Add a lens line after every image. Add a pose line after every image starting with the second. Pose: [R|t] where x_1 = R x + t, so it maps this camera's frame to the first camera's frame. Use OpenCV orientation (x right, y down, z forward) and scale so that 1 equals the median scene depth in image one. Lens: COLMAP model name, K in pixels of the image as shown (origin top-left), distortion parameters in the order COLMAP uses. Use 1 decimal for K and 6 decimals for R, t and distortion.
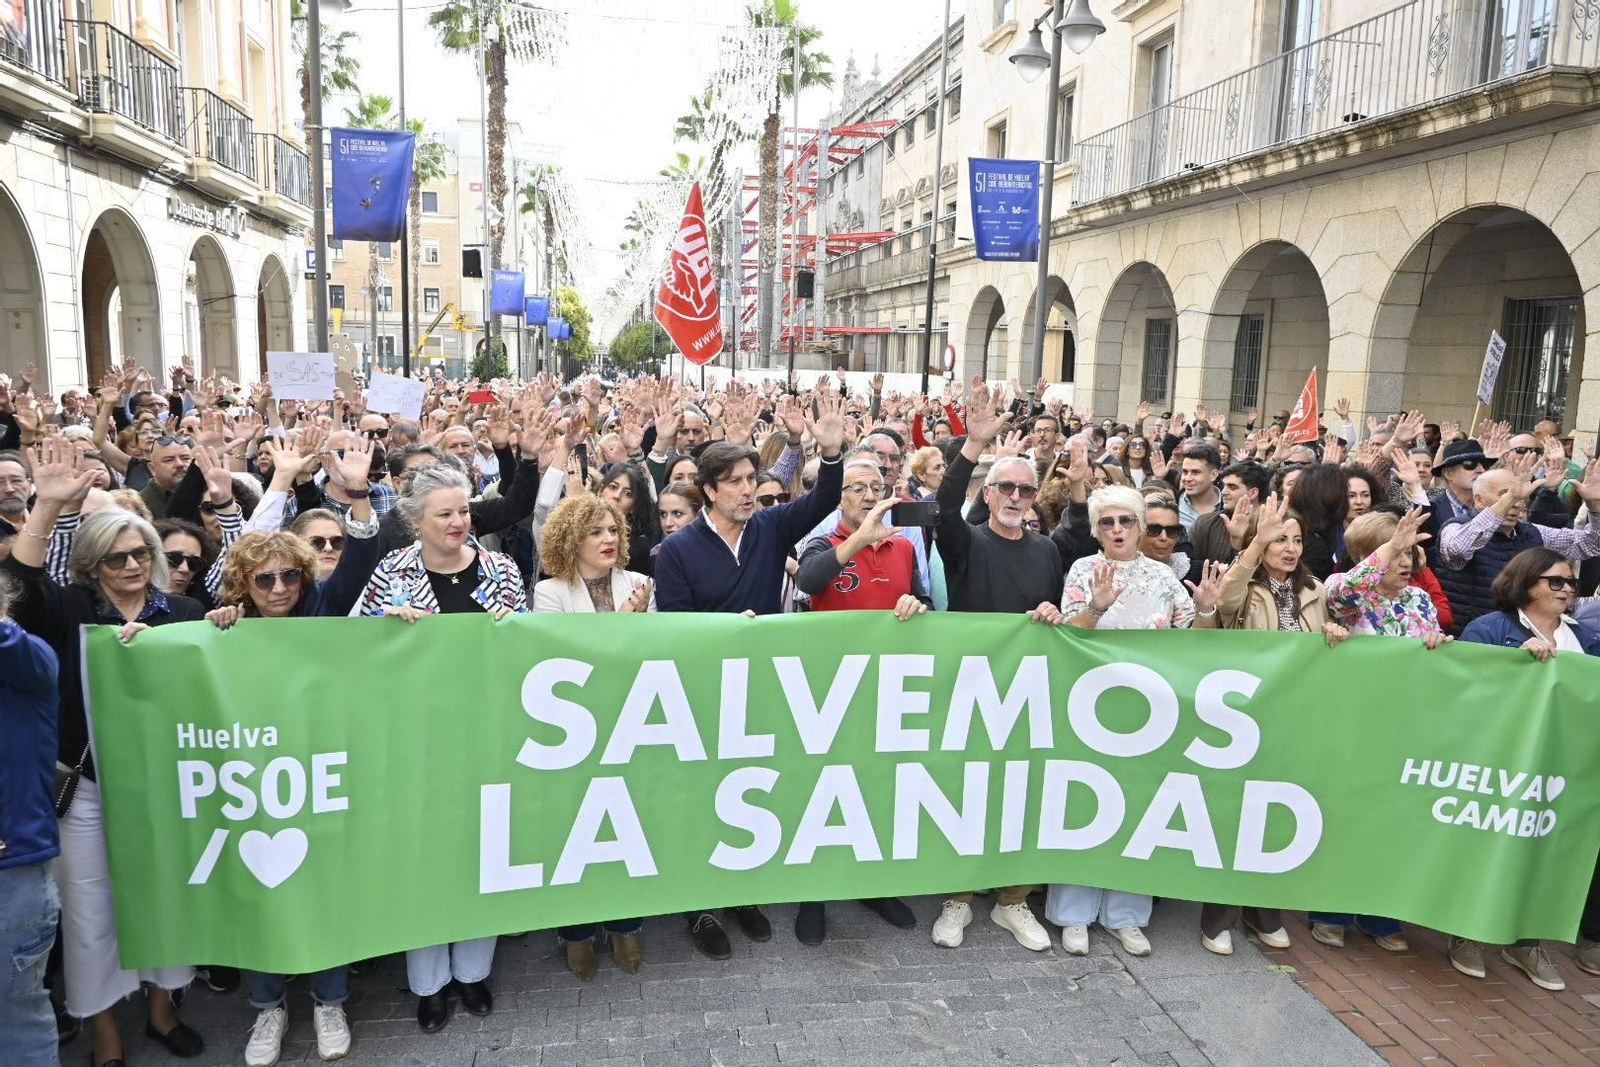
lens RADIAL K [[1151.8, 0, 804.0], [0, 1151.8, 533.7], [0, 0, 1]] dist [-0.006116, -0.007102]
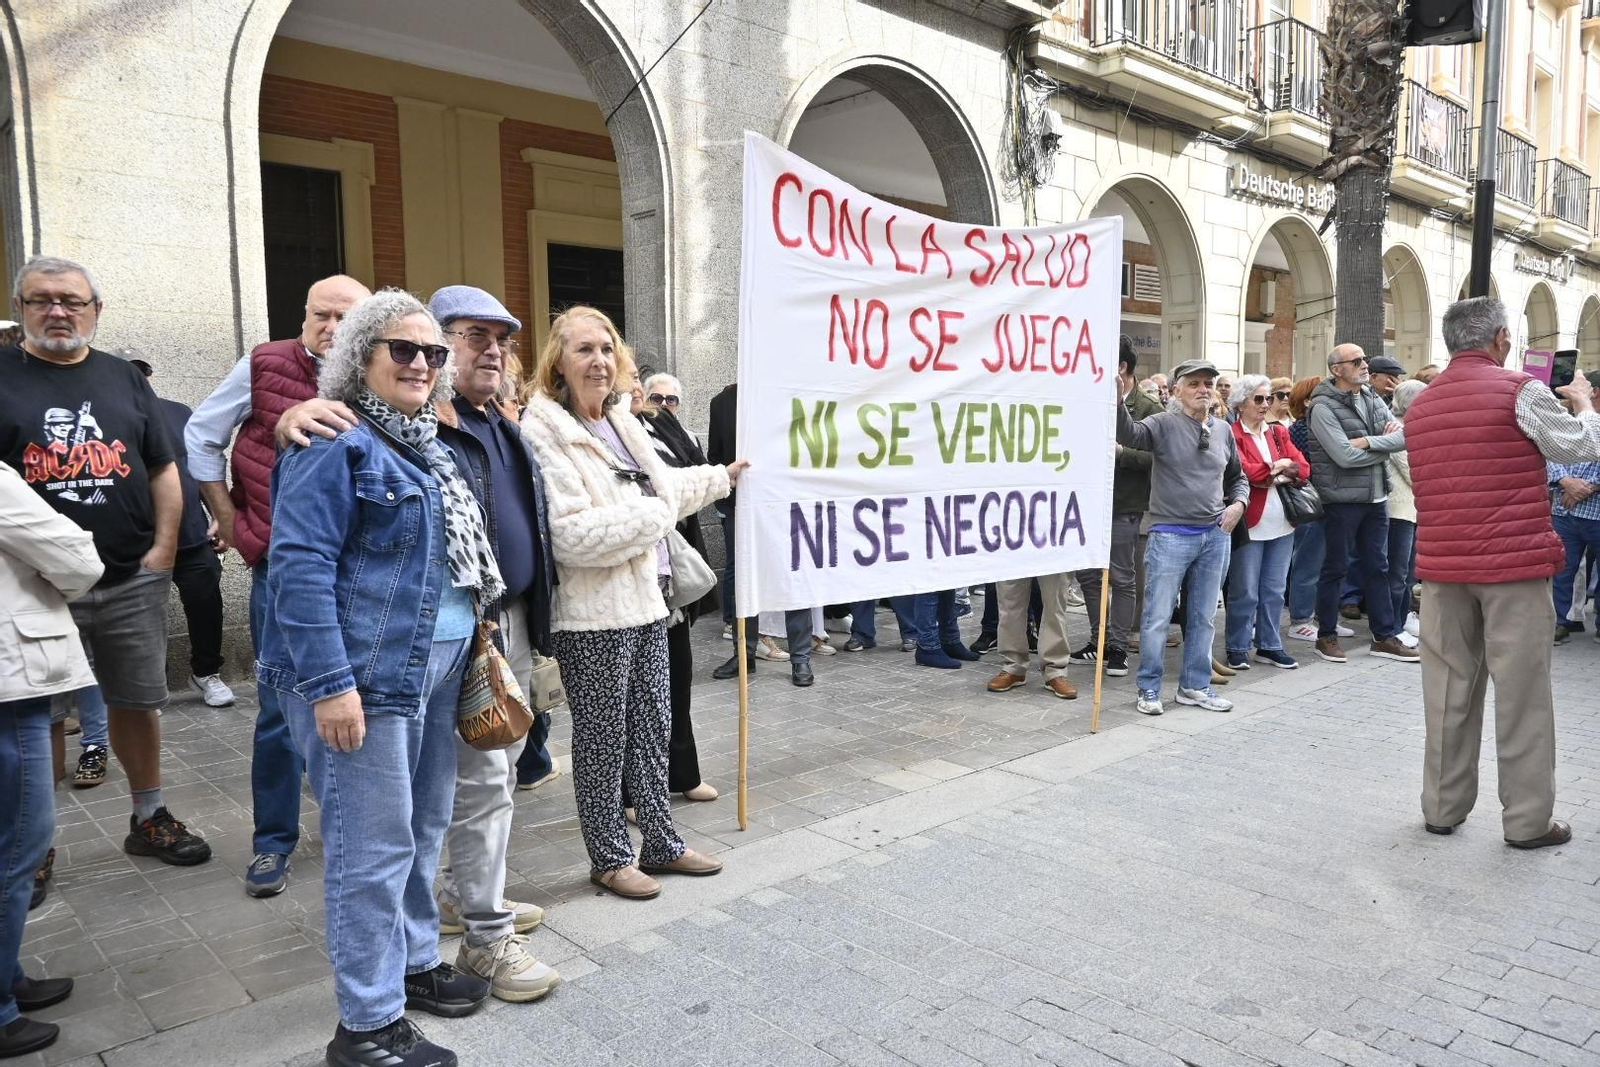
lens RADIAL K [[1151.8, 0, 828.0], [0, 1151.8, 543.7], [0, 0, 1]] dist [-0.006116, -0.007102]
pose [[0.558679, 0.048809, -0.827946, 0.064485], [-0.094560, 0.995506, -0.005121, 0.090700], [0.823976, 0.081152, 0.560784, -0.265033]]
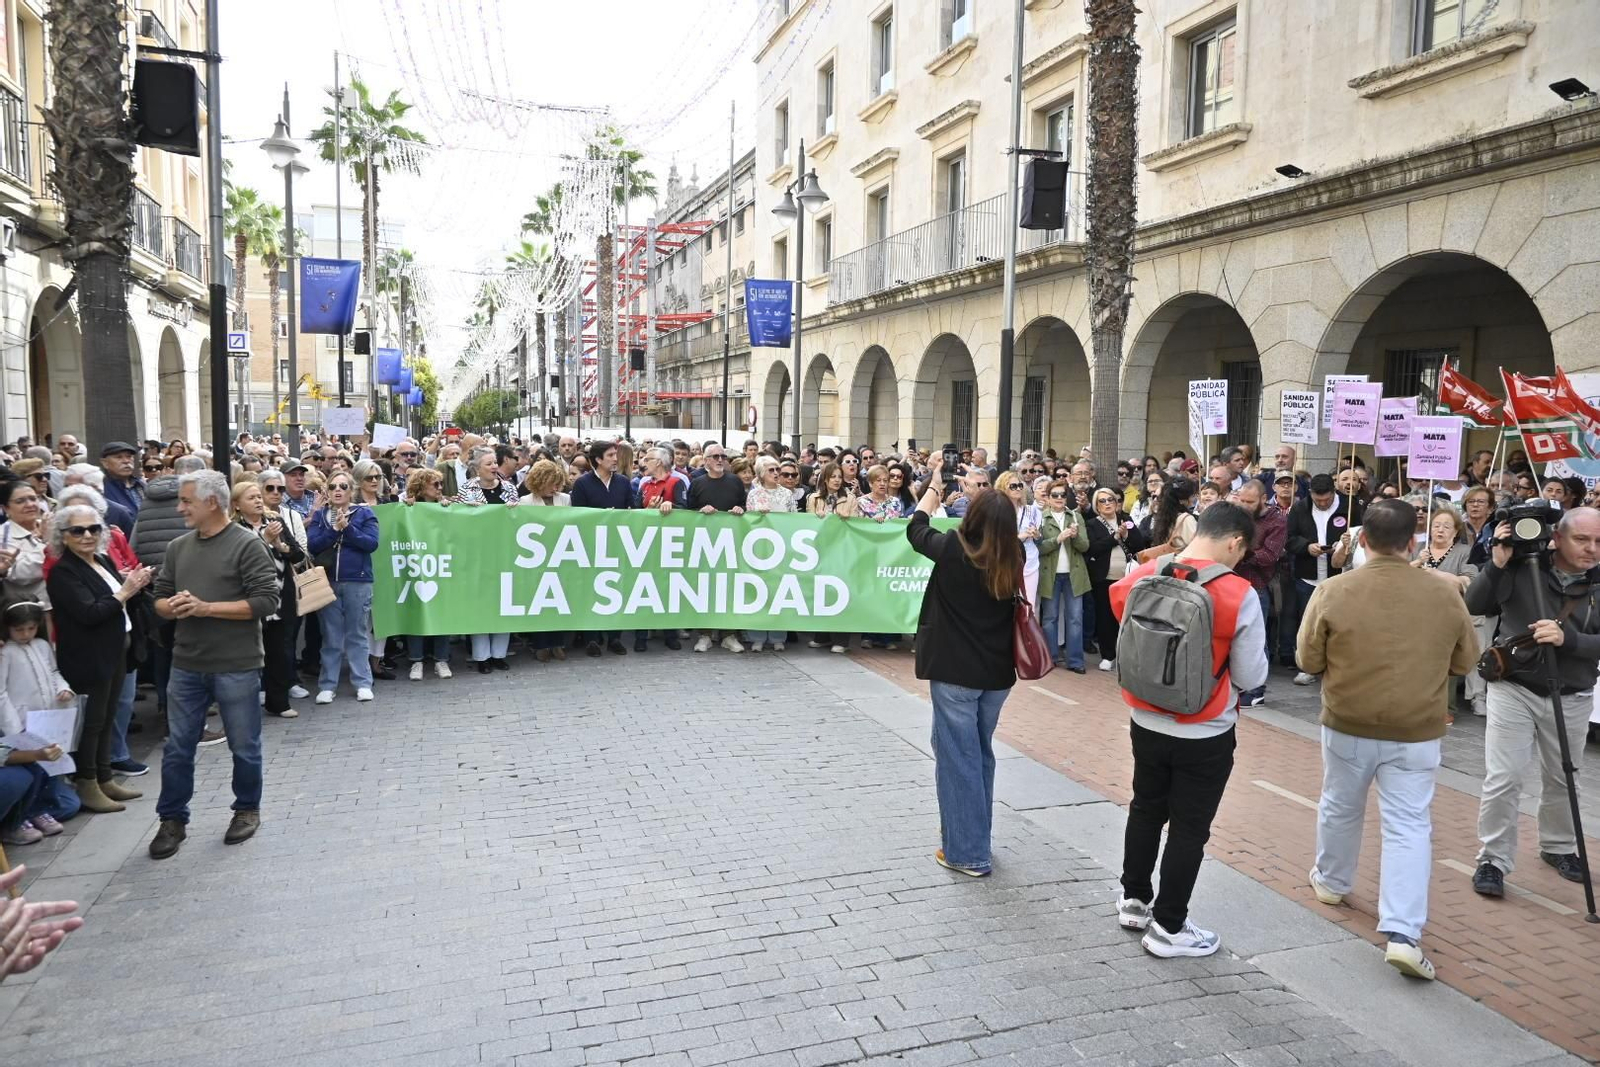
lens RADIAL K [[1086.5, 0, 795.6], [0, 1086.5, 532.5], [0, 0, 1]] dist [-0.004639, -0.002030]
pose [[0.990129, -0.023876, 0.138113, 0.007415], [0.030714, 0.998394, -0.047597, 0.059308], [-0.136755, 0.051369, 0.989272, -0.325985]]
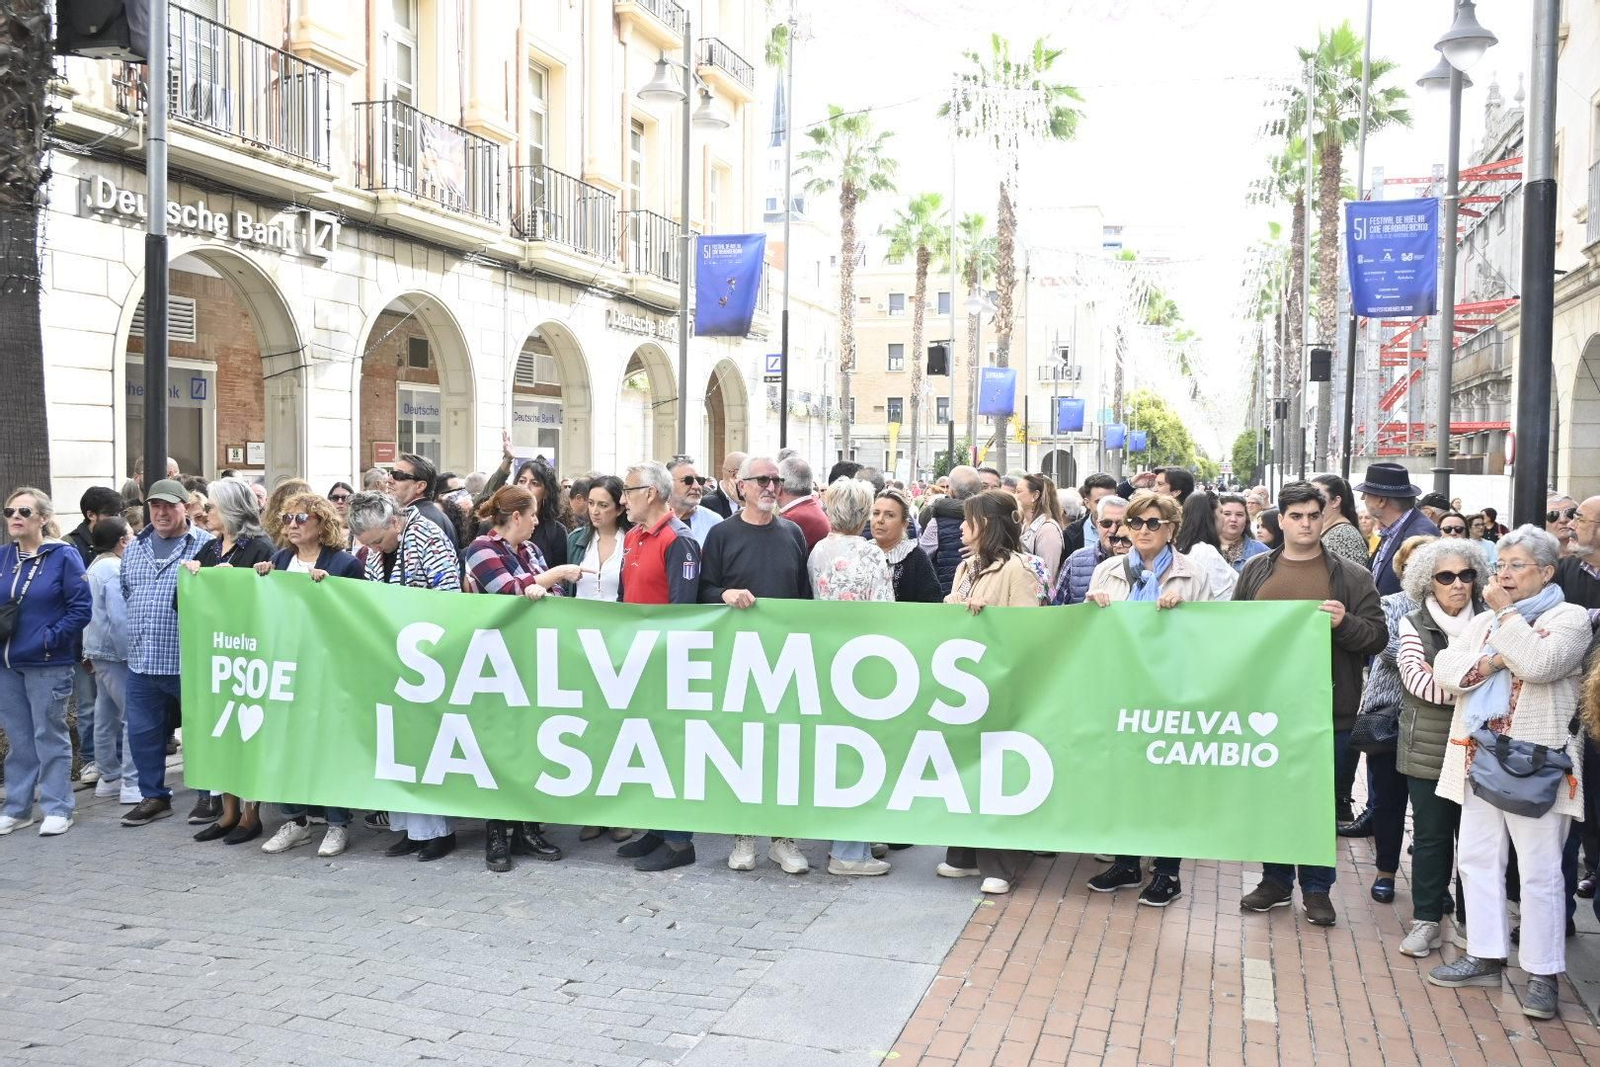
lens RADIAL K [[1412.3, 0, 790.9], [0, 1412.3, 510.9], [0, 0, 1]] dist [-0.015372, 0.012235]
pose [[0.885520, -0.001287, -0.464600, 0.222122], [-0.058497, 0.991729, -0.114243, 0.038542], [0.460904, 0.128342, 0.878120, -0.070866]]
